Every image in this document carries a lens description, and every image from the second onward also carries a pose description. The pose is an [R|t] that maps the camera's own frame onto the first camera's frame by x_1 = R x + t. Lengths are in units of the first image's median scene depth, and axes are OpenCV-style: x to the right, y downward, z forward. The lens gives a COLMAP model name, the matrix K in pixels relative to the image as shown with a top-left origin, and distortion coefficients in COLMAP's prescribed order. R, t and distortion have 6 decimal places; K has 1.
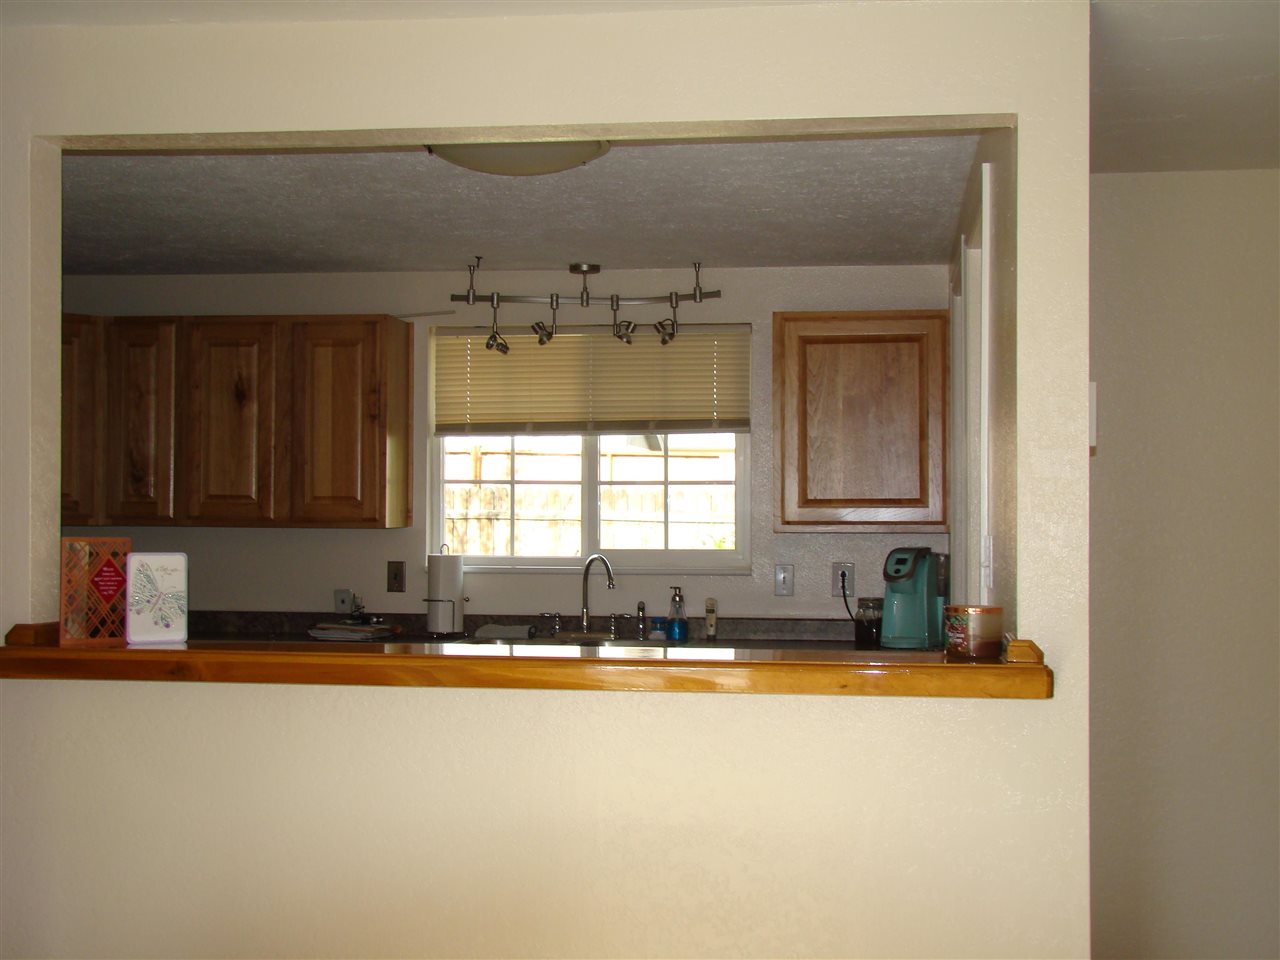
lens RADIAL K [[1836.1, 0, 640.0], [0, 1836.1, 480.0], [0, 0, 1]] dist [-0.007830, -0.015518]
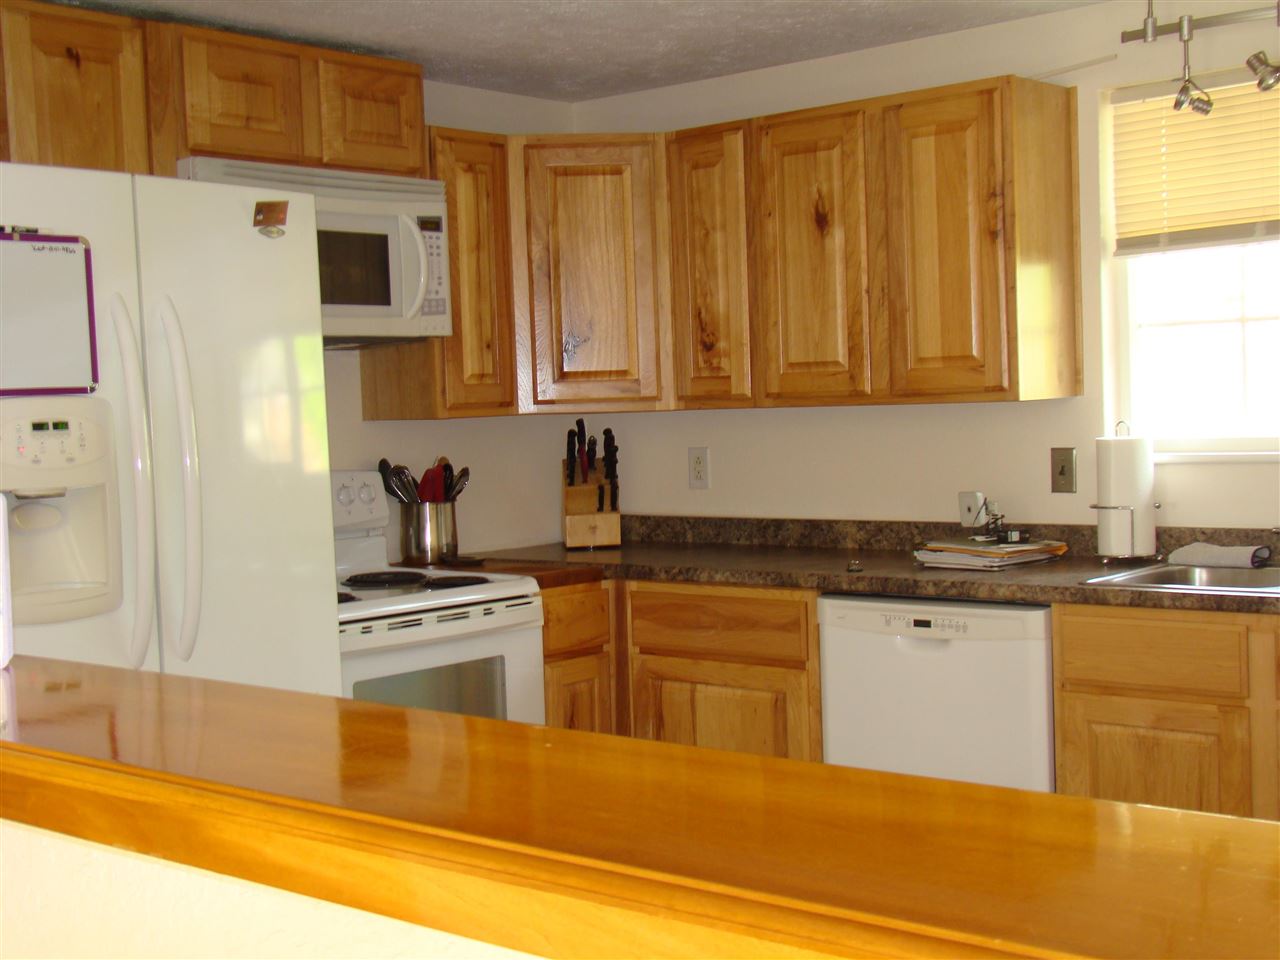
lens RADIAL K [[1747.6, 0, 640.0], [0, 1747.6, 480.0], [0, 0, 1]] dist [0.033744, 0.114461]
pose [[0.839502, -0.011183, -0.543241, 0.089780], [0.052234, 0.996819, 0.060199, 0.009480], [0.540840, -0.078912, 0.837416, 0.385429]]
